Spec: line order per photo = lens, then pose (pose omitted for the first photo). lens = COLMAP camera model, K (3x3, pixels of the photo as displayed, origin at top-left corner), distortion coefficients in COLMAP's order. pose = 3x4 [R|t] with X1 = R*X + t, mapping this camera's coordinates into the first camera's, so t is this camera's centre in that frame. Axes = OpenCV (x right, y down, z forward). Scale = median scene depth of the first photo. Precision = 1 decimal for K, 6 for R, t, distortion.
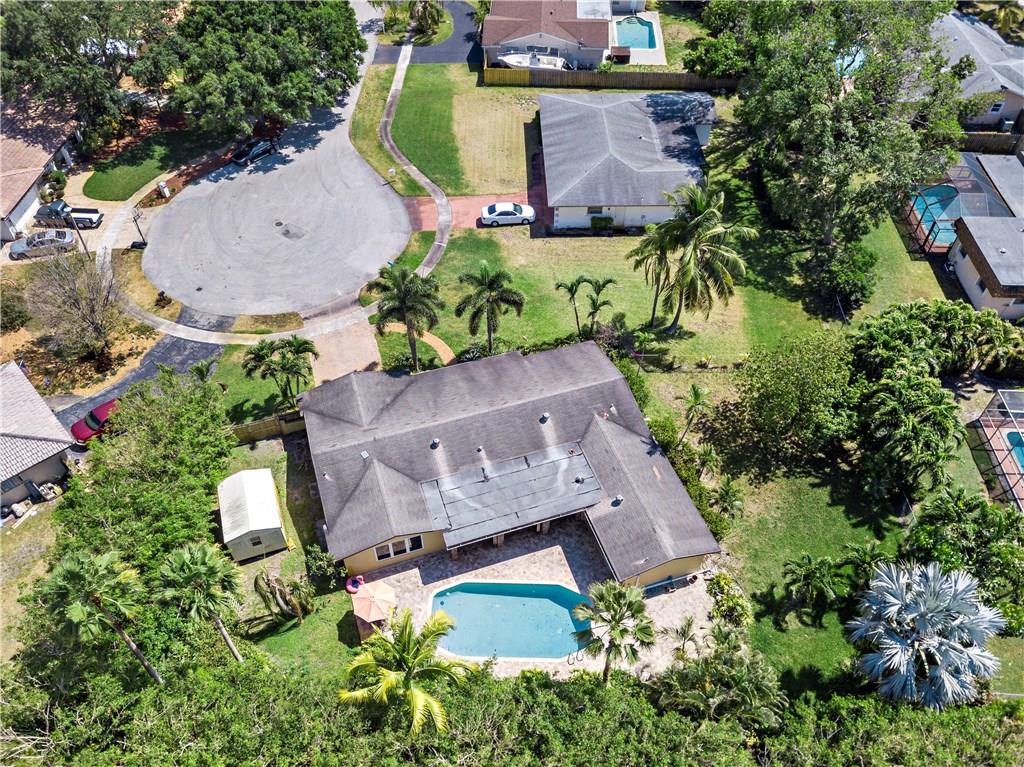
lens RADIAL K [[764.3, 0, 508.5], [0, 764.3, 382.8], [0, 0, 1]] dist [0.031220, 0.005123]
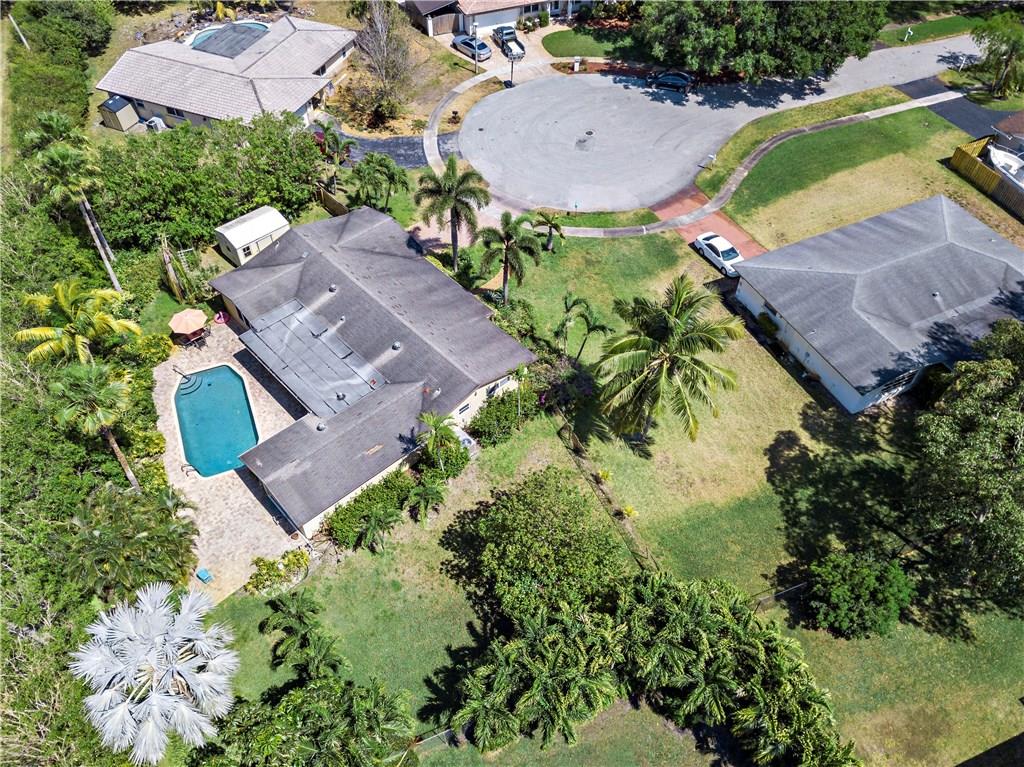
lens RADIAL K [[764.3, 0, 508.5], [0, 764.3, 382.8], [0, 0, 1]] dist [0.031220, 0.005123]
pose [[0.429485, 0.689803, -0.582851, 0.507053], [-0.674191, 0.674319, 0.301266, -0.224054], [0.600841, 0.263563, 0.754668, 0.245733]]
